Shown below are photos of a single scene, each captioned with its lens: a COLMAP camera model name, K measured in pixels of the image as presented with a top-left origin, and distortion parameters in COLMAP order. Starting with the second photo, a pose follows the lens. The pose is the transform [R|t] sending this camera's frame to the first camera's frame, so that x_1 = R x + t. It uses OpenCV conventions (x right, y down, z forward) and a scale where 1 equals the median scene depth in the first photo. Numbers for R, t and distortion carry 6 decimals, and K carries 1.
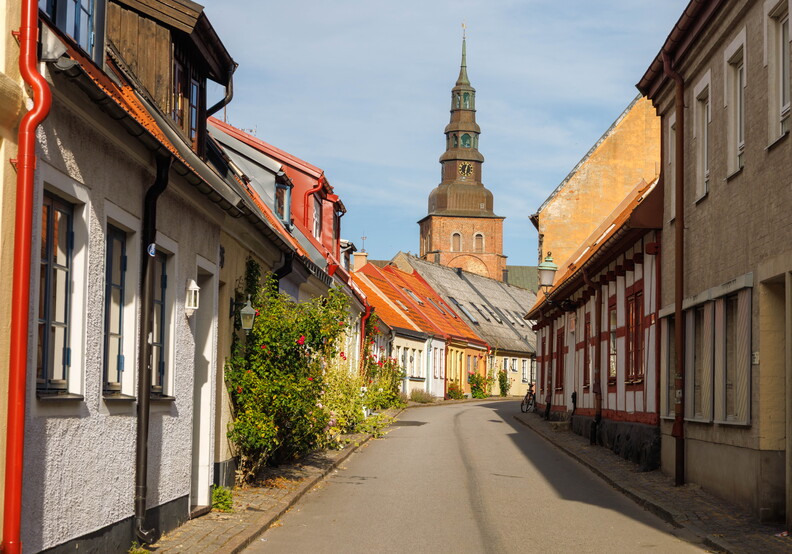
lens RADIAL K [[1624.1, 0, 401.3], [0, 1624.1, 279.2], [0, 0, 1]] dist [0.127372, 0.000000]
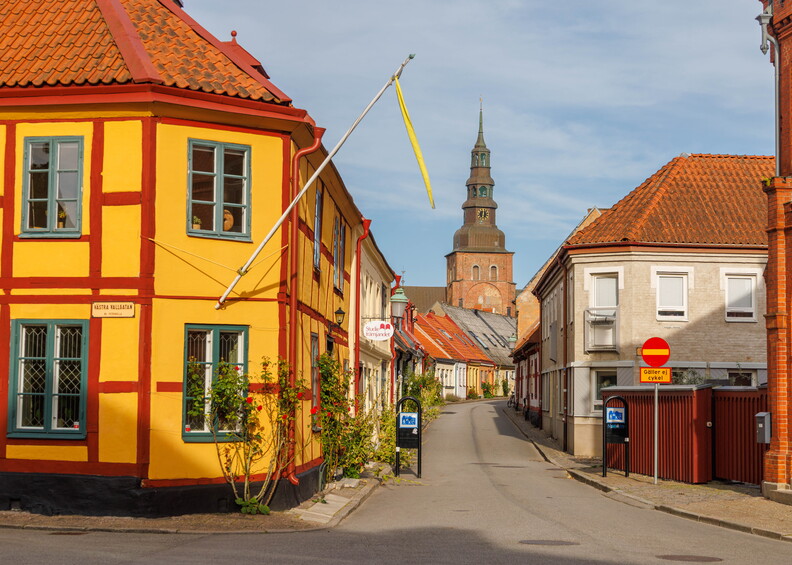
lens RADIAL K [[1394.1, 0, 394.6], [0, 1394.1, 281.6], [0, 0, 1]] dist [0.232015, 0.000000]
pose [[0.999657, -0.006890, -0.025257, -0.007963], [0.006685, 0.999944, -0.008221, -0.029482], [0.025312, 0.008049, 0.999647, -0.358559]]
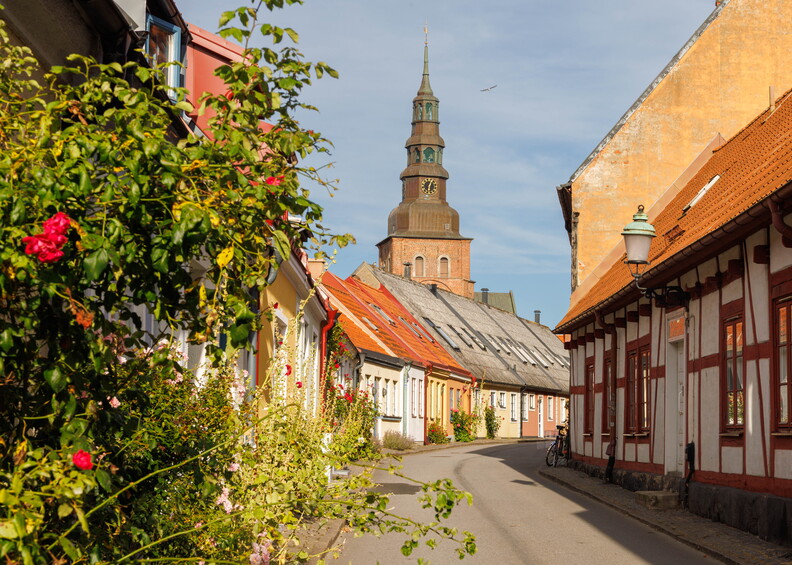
lens RADIAL K [[1718.3, 0, 390.6], [0, 1718.3, 282.3], [0, 0, 1]] dist [0.173766, 0.000000]
pose [[0.999793, -0.004449, 0.019861, -0.005289], [0.004783, 0.999848, -0.016772, 0.008844], [-0.019784, 0.016863, 0.999662, 0.155188]]
